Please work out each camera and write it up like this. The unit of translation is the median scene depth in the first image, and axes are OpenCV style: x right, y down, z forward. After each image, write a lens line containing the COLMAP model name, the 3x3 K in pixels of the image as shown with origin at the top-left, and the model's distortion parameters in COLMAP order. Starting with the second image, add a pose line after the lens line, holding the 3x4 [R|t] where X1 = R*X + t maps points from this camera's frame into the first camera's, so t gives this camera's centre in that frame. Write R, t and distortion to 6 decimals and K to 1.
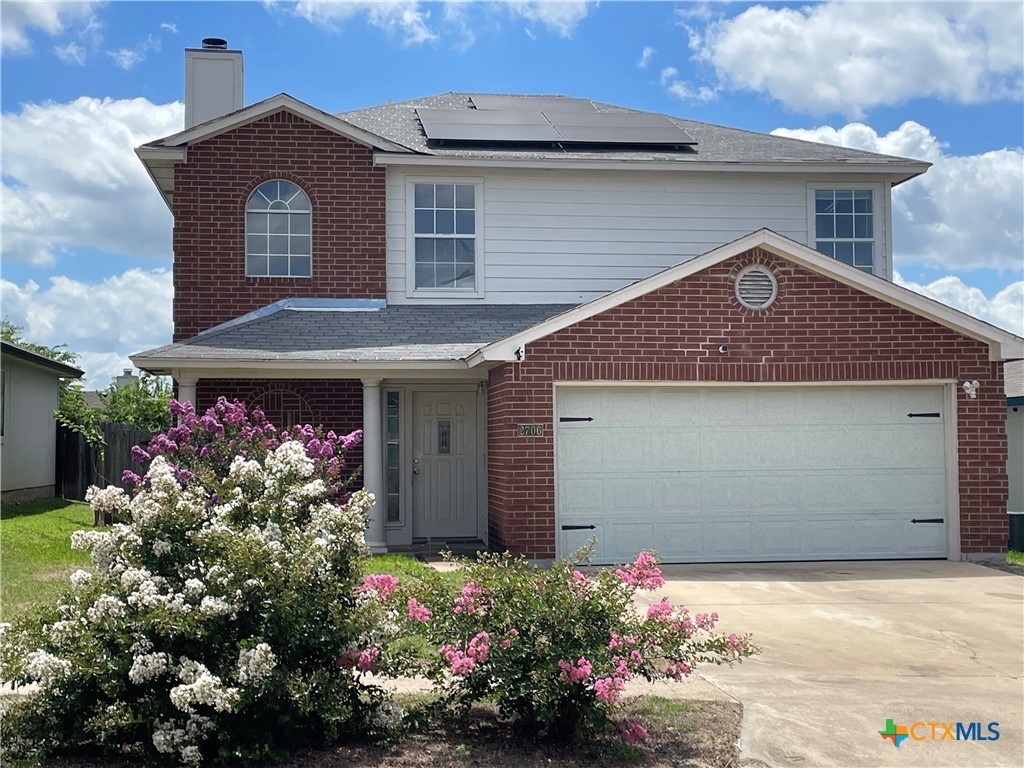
lens RADIAL K [[1563.9, 0, 513.0], [0, 1563.9, 380.6], [0, 0, 1]] dist [0.024074, 0.000000]
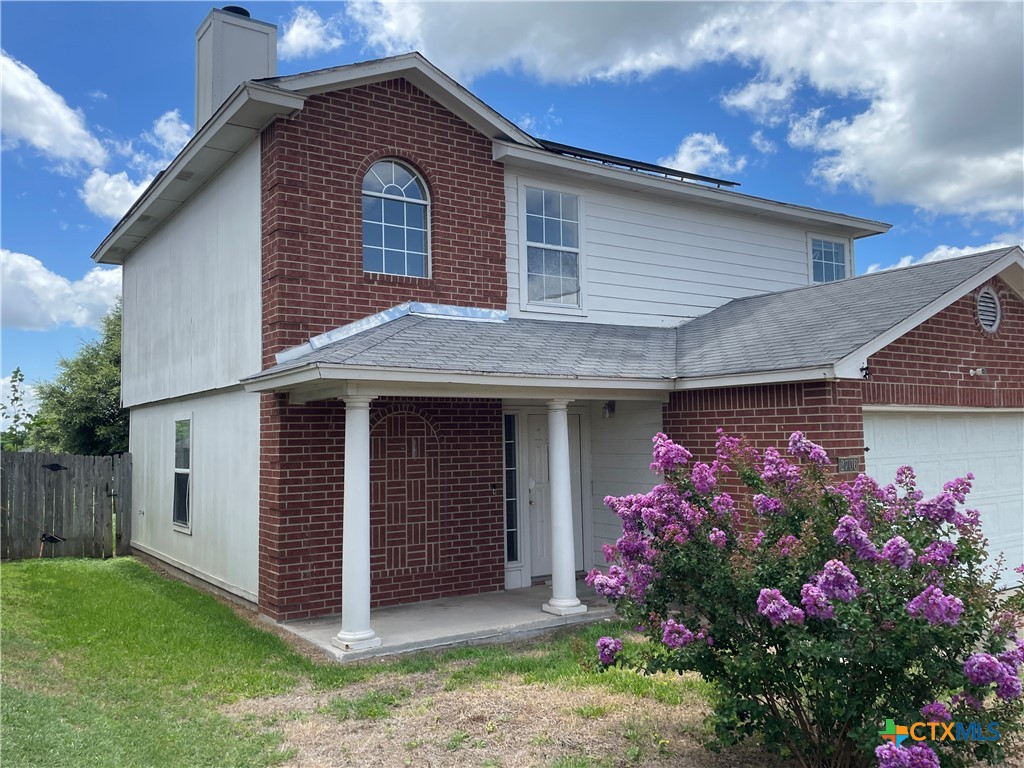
lens RADIAL K [[855.6, 0, 509.7], [0, 855.6, 392.7], [0, 0, 1]] dist [0.039254, -0.013344]
pose [[0.898249, 0.015184, 0.439224, -0.296105], [-0.009543, 0.999841, -0.015047, 0.002065], [-0.439383, 0.009325, 0.898251, 0.567971]]
